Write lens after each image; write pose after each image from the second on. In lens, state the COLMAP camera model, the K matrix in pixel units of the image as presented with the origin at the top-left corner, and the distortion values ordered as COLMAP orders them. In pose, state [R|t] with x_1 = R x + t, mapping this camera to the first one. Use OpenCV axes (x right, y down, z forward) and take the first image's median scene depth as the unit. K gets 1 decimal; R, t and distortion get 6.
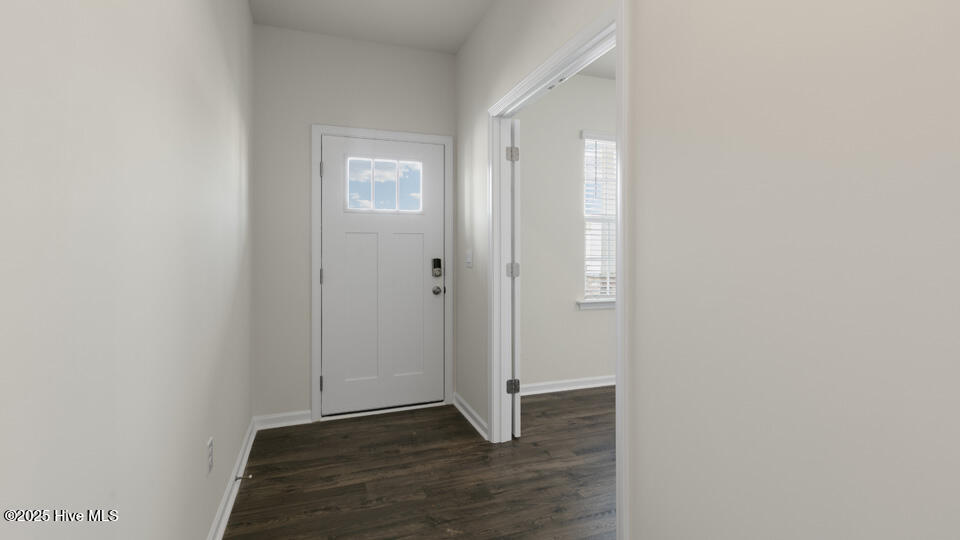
lens RADIAL K [[442.6, 0, 480.0], [0, 442.6, 270.0], [0, 0, 1]] dist [0.009559, 0.000154]
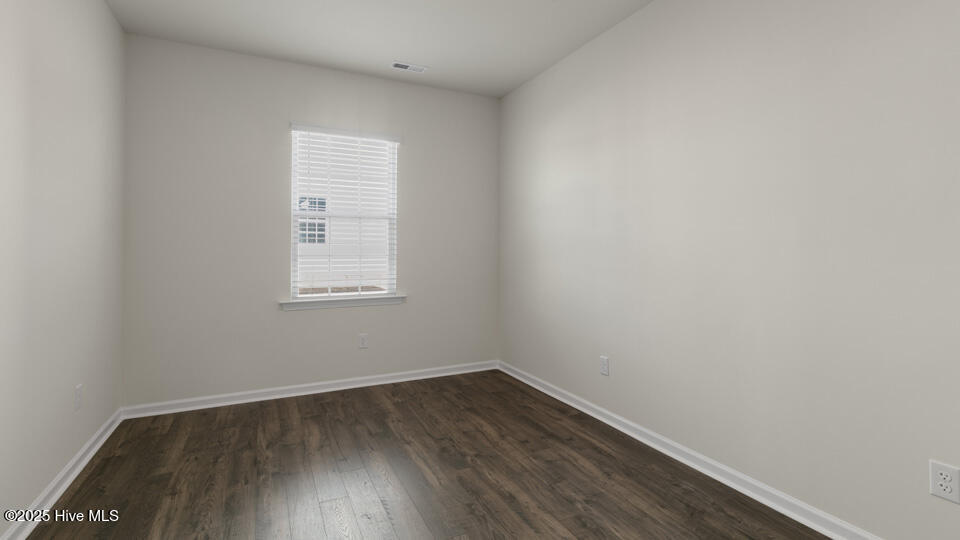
lens RADIAL K [[442.6, 0, 480.0], [0, 442.6, 270.0], [0, 0, 1]] dist [0.009559, 0.000154]
pose [[-0.092269, -0.010353, 0.995680, -1.002142], [-0.019752, 0.999768, 0.008565, -0.002622], [-0.995538, -0.018877, -0.092452, 1.131620]]
